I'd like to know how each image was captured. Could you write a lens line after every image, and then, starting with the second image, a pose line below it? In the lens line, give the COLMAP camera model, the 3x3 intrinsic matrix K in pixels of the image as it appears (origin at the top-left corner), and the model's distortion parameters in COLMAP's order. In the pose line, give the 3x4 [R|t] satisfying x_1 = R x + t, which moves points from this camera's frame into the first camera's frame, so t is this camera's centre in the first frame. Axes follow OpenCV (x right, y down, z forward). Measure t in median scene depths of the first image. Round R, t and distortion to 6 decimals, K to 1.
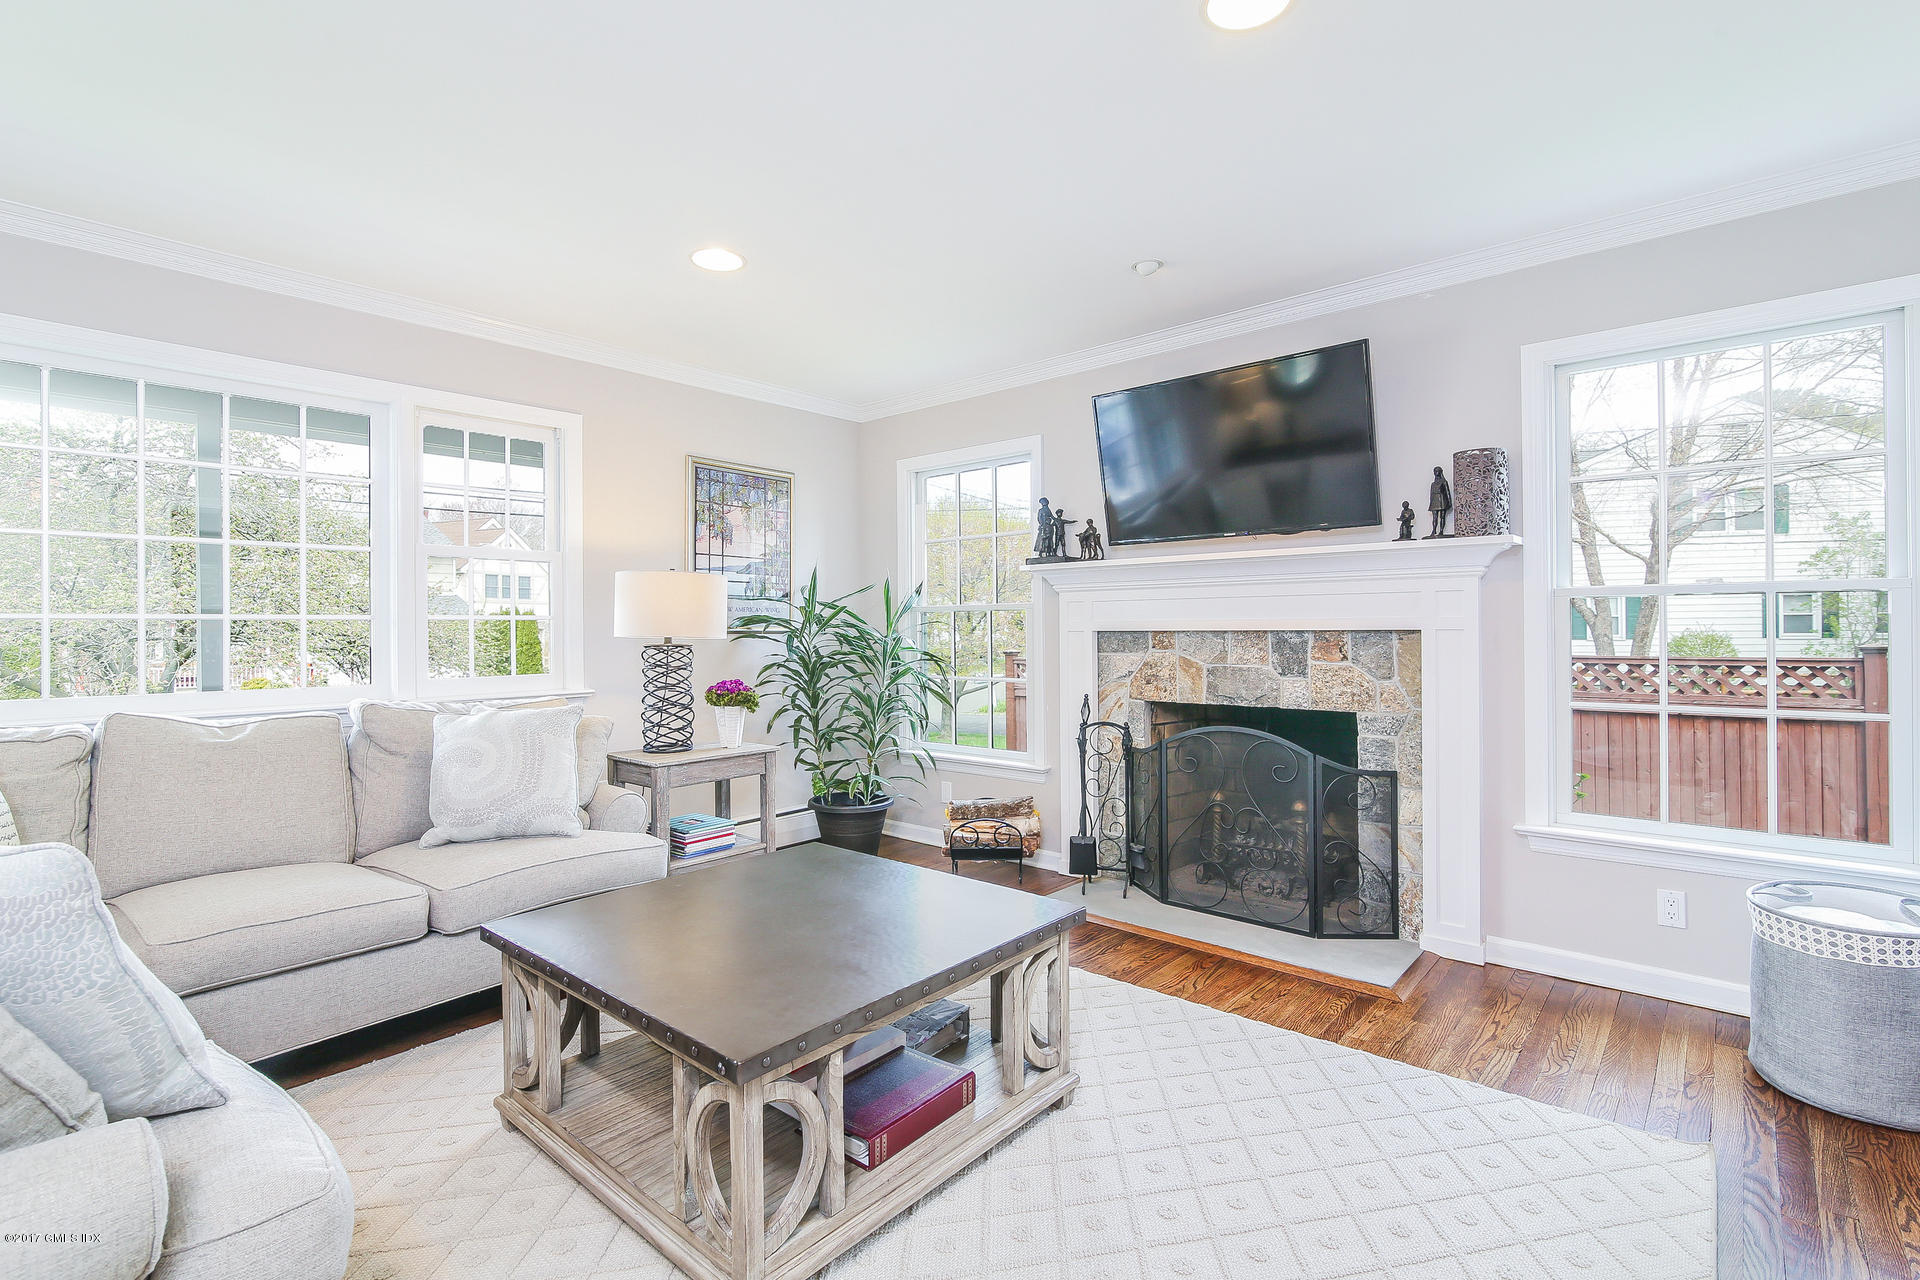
lens RADIAL K [[883.7, 0, 962.3], [0, 883.7, 623.5], [0, 0, 1]] dist [-0.019089, 0.000066]
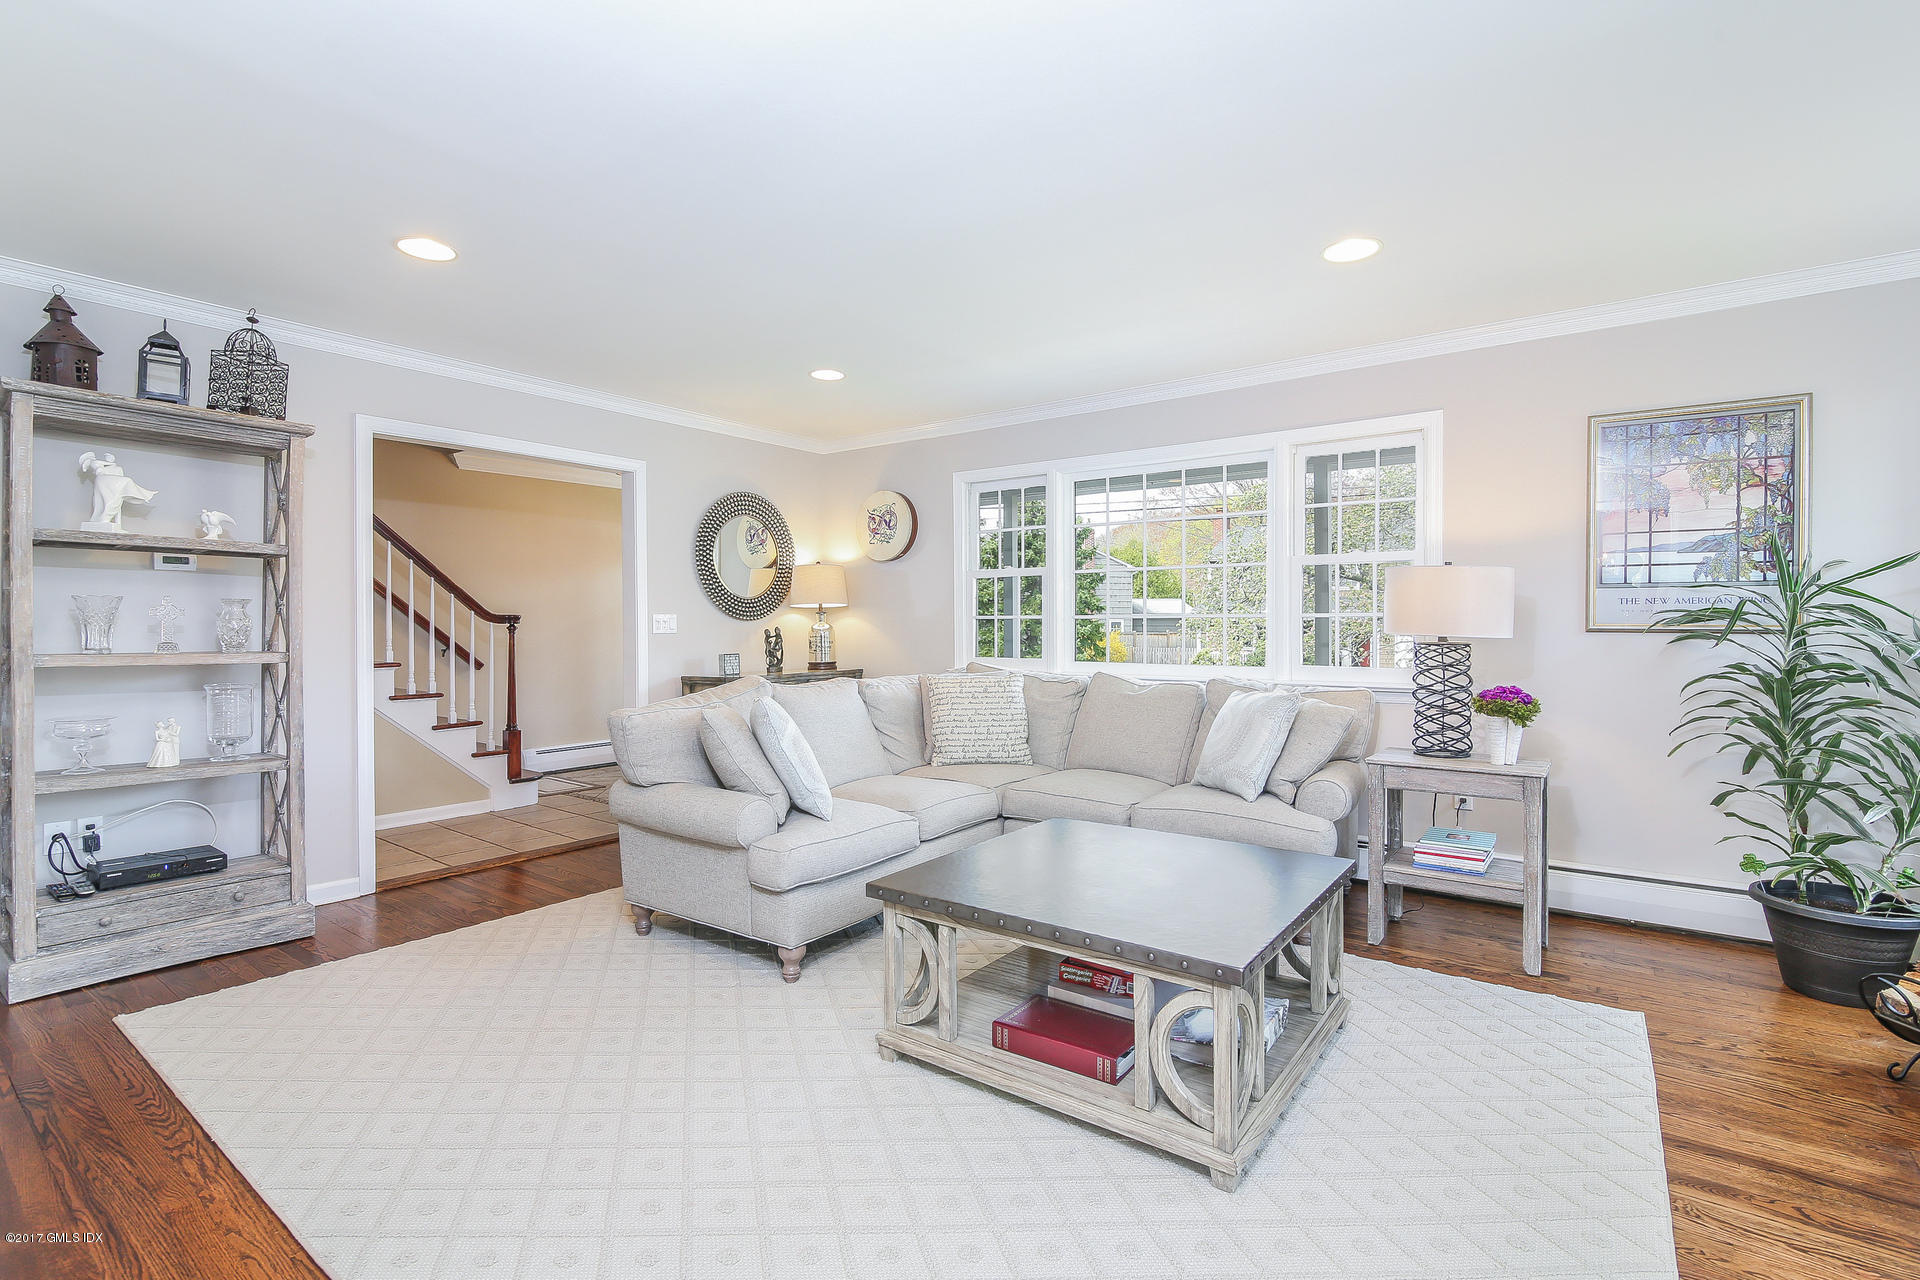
lens RADIAL K [[883.7, 0, 962.3], [0, 883.7, 623.5], [0, 0, 1]] dist [-0.019089, 0.000066]
pose [[0.081683, 0.006963, -0.996634, 0.448960], [0.005635, 0.999956, 0.007448, -0.005226], [0.996642, -0.006224, 0.081641, 0.328766]]
